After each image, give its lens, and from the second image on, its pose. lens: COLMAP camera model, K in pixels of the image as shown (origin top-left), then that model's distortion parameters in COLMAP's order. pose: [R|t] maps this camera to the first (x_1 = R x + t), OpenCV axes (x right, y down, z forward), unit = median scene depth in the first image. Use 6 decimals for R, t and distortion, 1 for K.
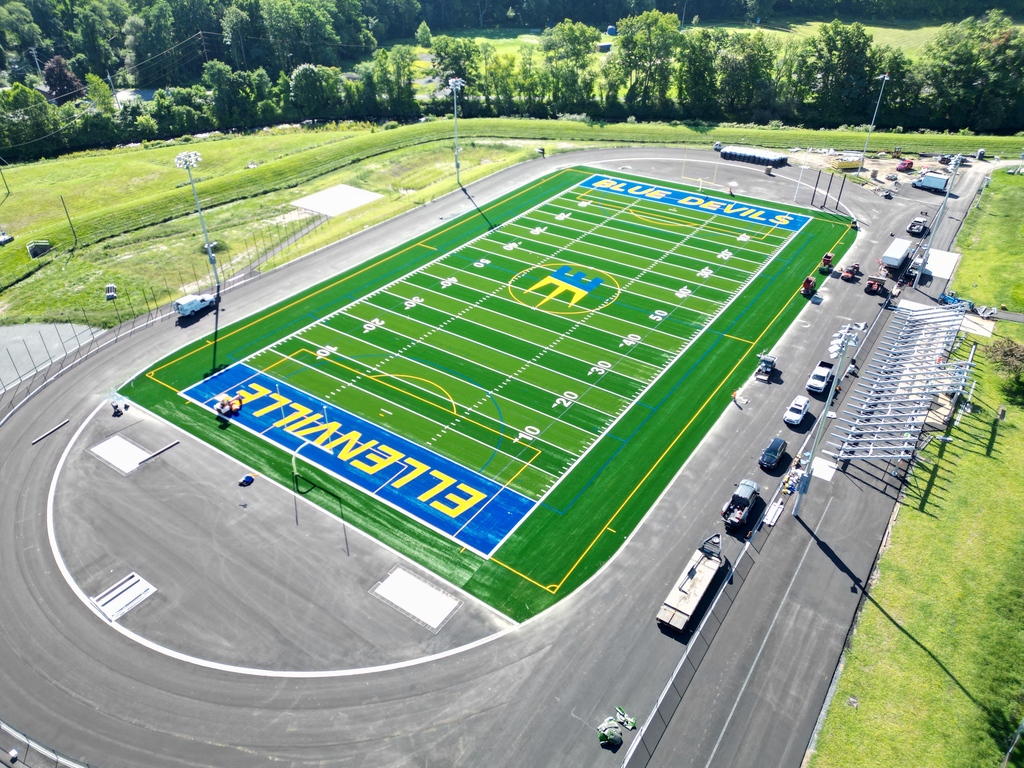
lens RADIAL K [[719.2, 0, 512.0], [0, 719.2, 384.0], [0, 0, 1]] dist [0.084192, -0.099487]
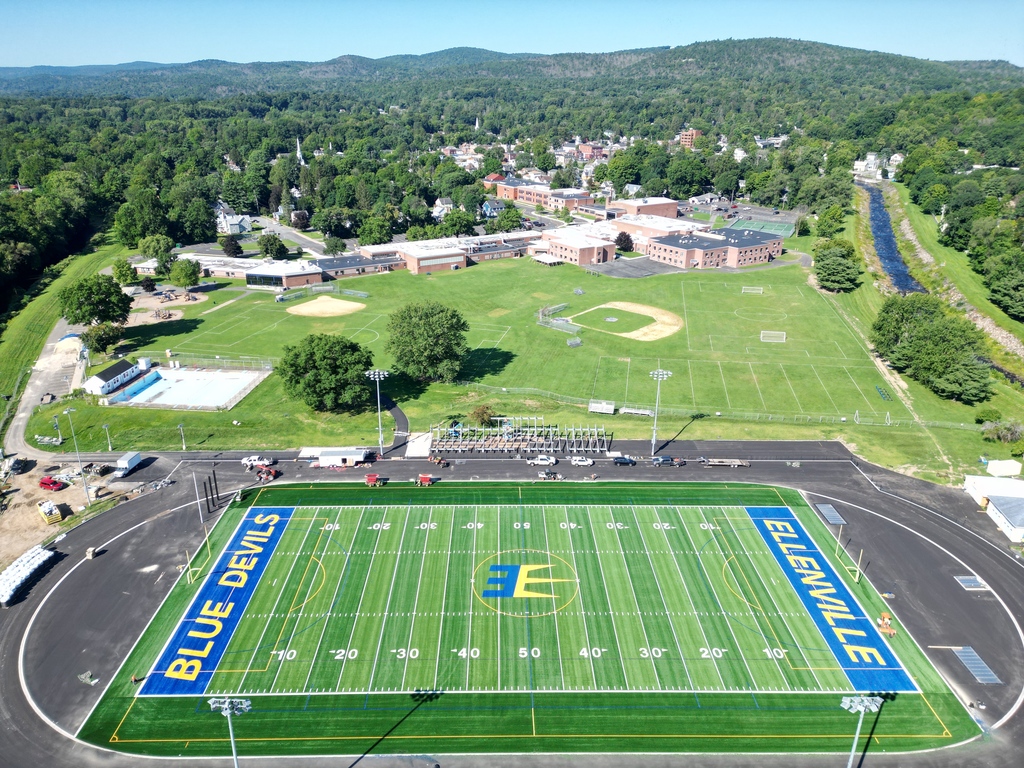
lens RADIAL K [[715.8, 0, 512.0], [0, 715.8, 384.0], [0, 0, 1]] dist [0.081069, -0.084782]
pose [[-0.585319, -0.308176, 0.749953, -0.774617], [0.441222, 0.654940, 0.613495, -1.231102], [-0.680239, 0.689986, -0.247375, 1.366694]]
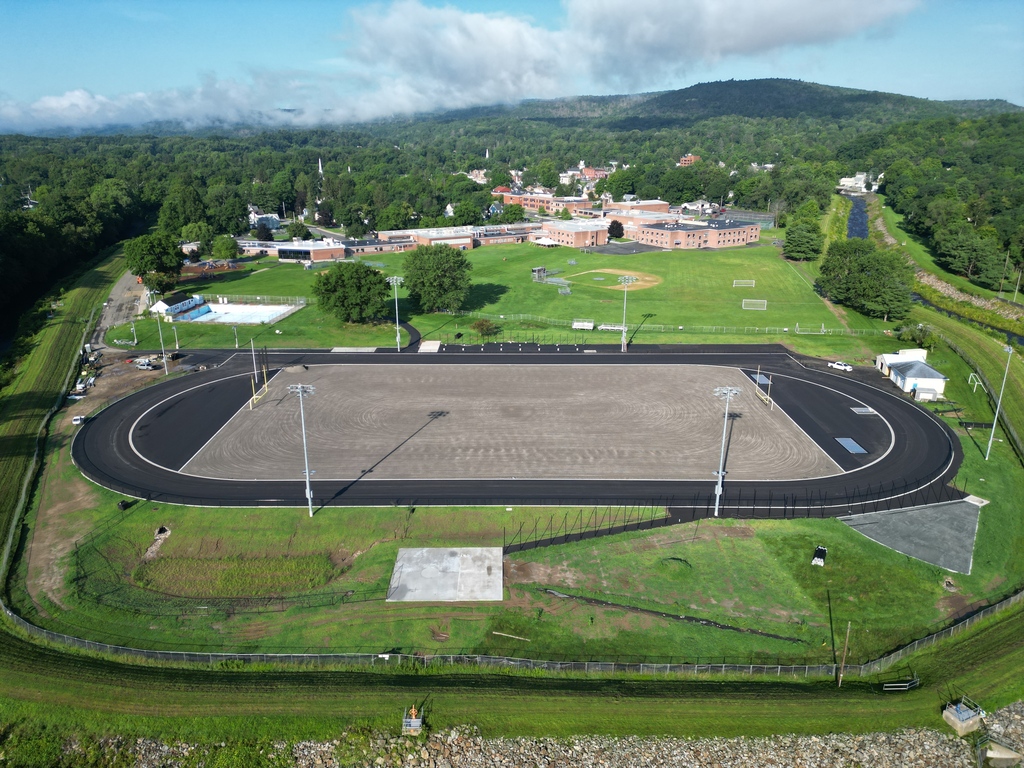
lens RADIAL K [[719.2, 0, 512.0], [0, 719.2, 384.0], [0, 0, 1]] dist [0.084192, -0.099487]
pose [[-0.572896, -0.262281, 0.776530, -1.211278], [0.452195, 0.689038, 0.566344, -1.172218], [-0.683600, 0.675599, -0.276145, 1.700030]]
